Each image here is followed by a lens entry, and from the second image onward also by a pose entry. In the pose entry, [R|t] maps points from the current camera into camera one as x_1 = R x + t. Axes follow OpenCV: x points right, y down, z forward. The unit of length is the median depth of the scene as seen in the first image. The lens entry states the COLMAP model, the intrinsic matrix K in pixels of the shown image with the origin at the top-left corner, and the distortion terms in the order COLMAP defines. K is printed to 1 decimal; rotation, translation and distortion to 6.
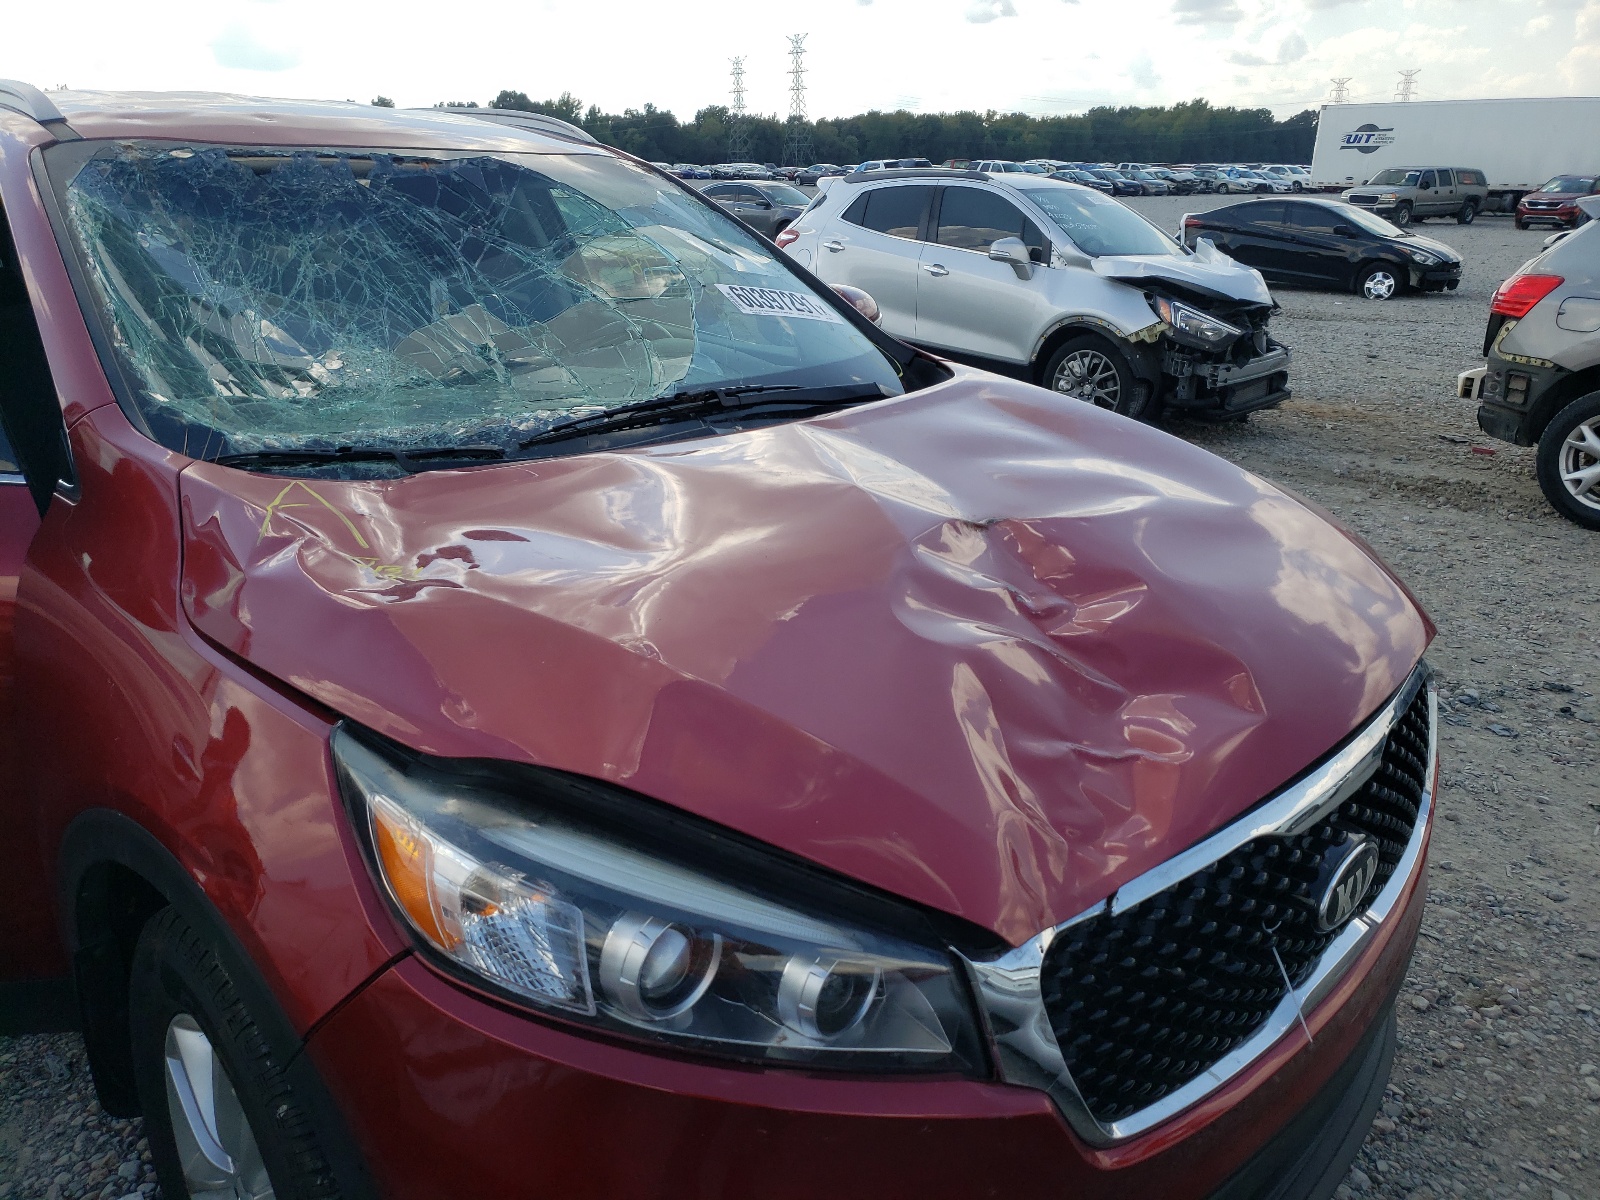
lens RADIAL K [[1275.3, 0, 800.0], [0, 1275.3, 600.0], [0, 0, 1]] dist [0.010349, 0.000362]
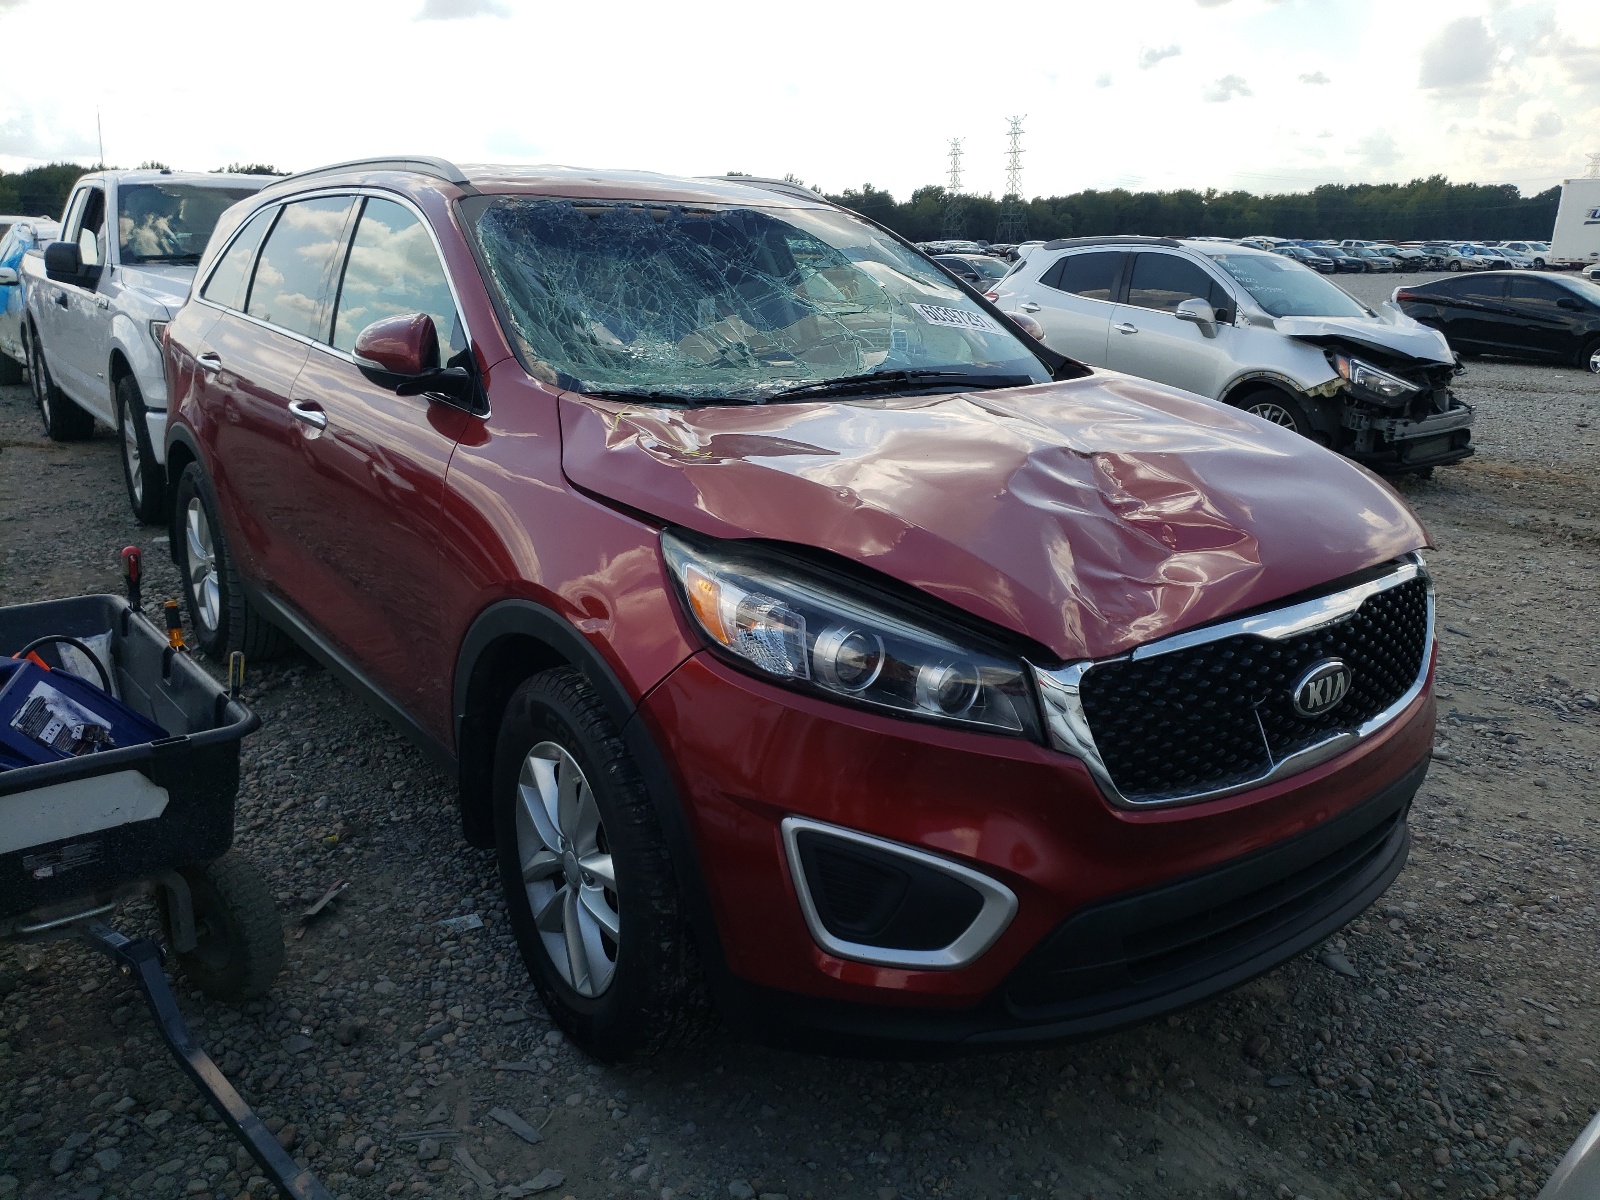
lens RADIAL K [[1258.8, 0, 800.0], [0, 1258.8, 600.0], [0, 0, 1]] dist [0.019471, 0.002547]
pose [[0.987099, 0.046858, -0.153100, 0.013952], [-0.054709, 0.997373, -0.047473, 0.052029], [0.150473, 0.055237, 0.987070, -0.118023]]
